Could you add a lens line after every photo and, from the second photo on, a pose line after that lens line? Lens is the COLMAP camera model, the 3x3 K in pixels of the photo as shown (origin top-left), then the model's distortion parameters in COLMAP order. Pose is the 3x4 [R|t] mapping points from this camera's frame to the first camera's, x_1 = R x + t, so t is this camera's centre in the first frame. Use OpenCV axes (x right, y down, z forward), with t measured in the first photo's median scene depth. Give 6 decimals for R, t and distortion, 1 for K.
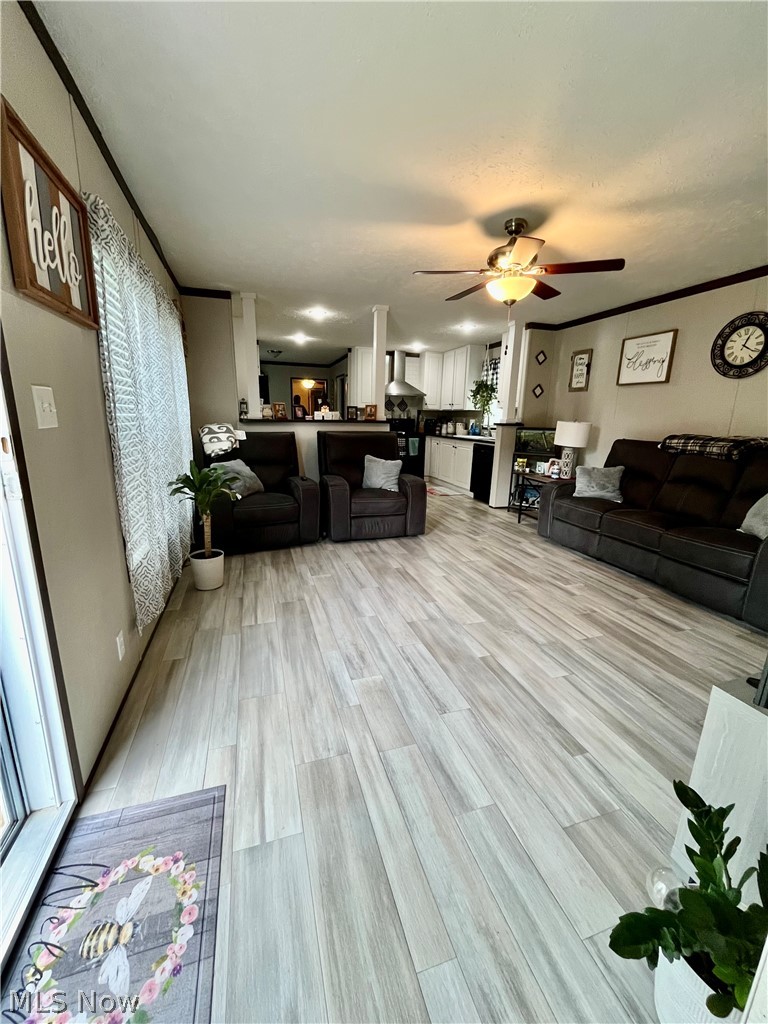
lens RADIAL K [[415.5, 0, 384.8], [0, 415.5, 514.2], [0, 0, 1]] dist [-0.005856, 0.000216]
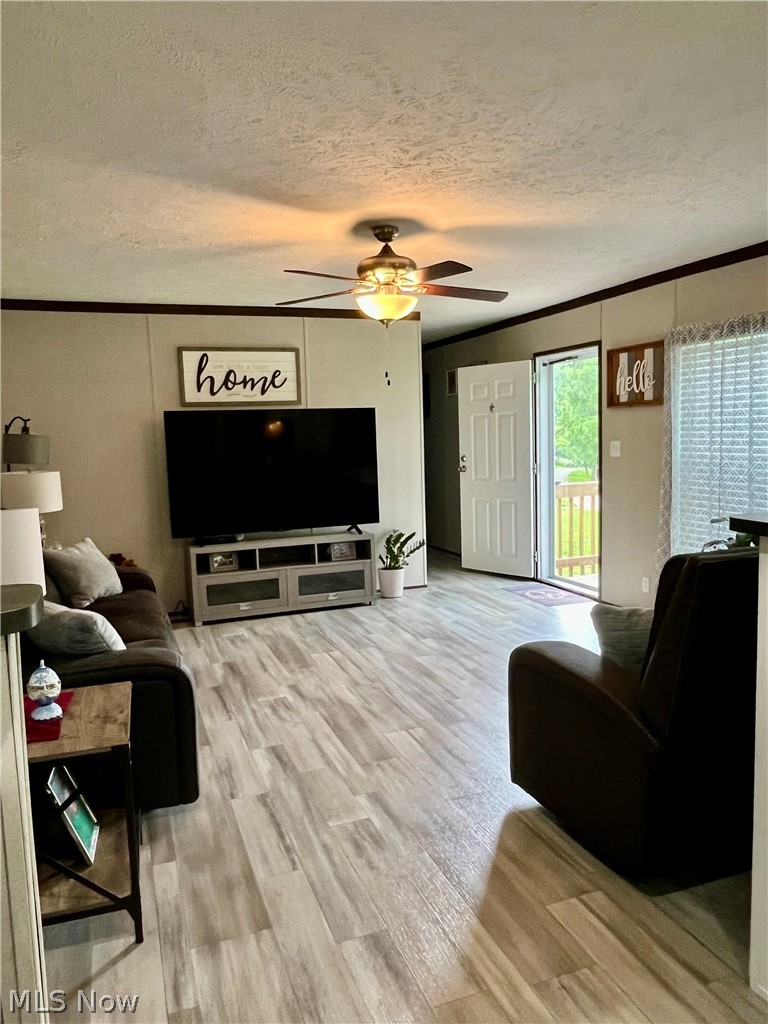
lens RADIAL K [[724.0, 0, 382.3], [0, 724.0, 518.1], [0, 0, 1]] dist [-0.005038, -0.003928]
pose [[-0.999029, 0.013392, -0.041979, 0.323323], [-0.001616, 0.940916, 0.338635, -0.541987], [0.044034, 0.338374, -0.939981, 2.097177]]
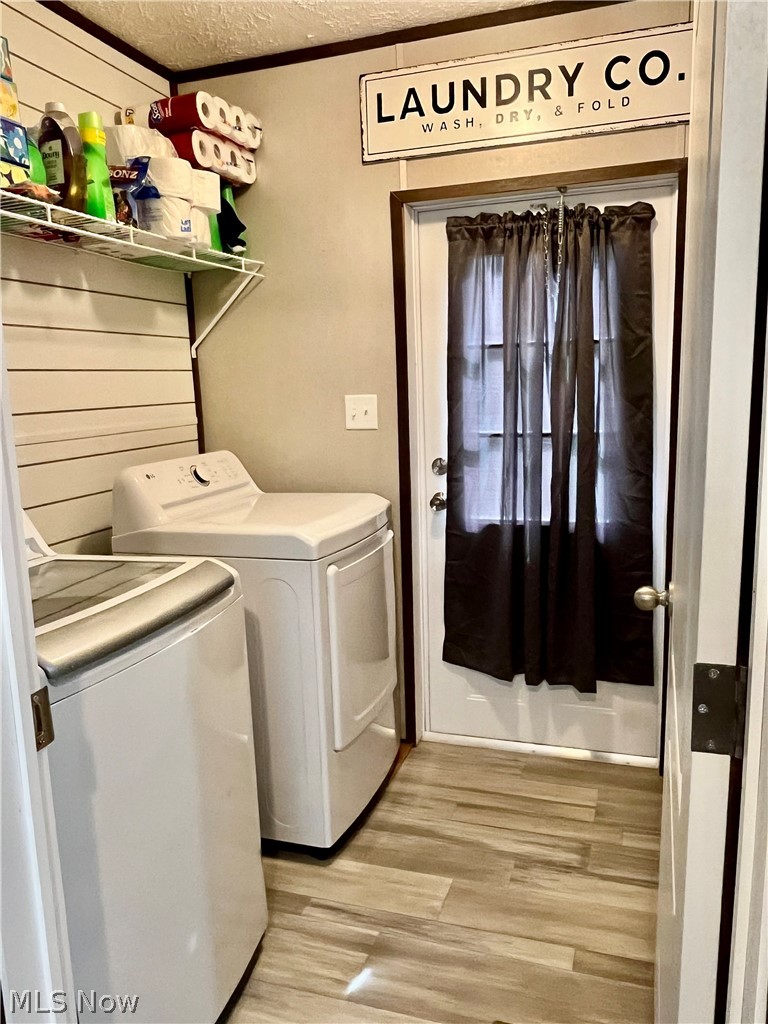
lens RADIAL K [[787.8, 0, 392.8], [0, 787.8, 518.1], [0, 0, 1]] dist [-0.004117, -0.002454]
pose [[0.591399, -0.171624, 0.787904, -0.313065], [0.227751, 0.972857, 0.040962, -0.130967], [-0.773548, 0.155221, 0.614435, 0.399771]]
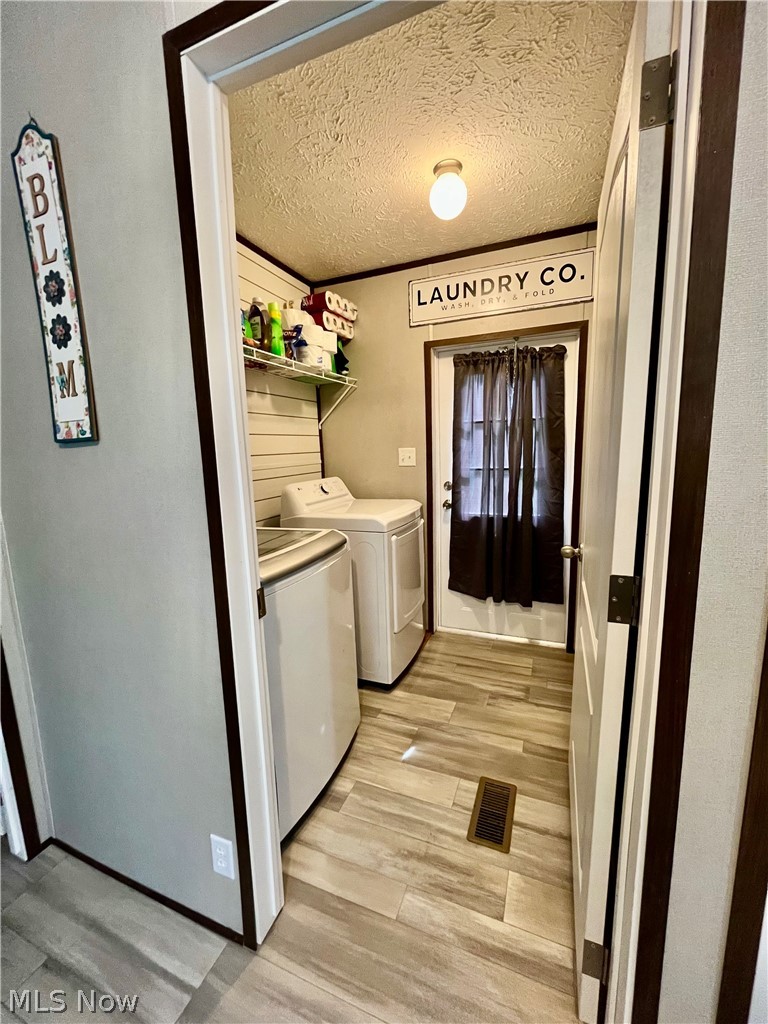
lens RADIAL K [[415.5, 0, 392.3], [0, 415.5, 510.8], [0, 0, 1]] dist [-0.005856, 0.000216]
pose [[0.641202, -0.156732, 0.751196, -0.329063], [0.219570, 0.975464, 0.016104, -0.125847], [-0.735288, 0.154615, 0.659883, 0.409642]]
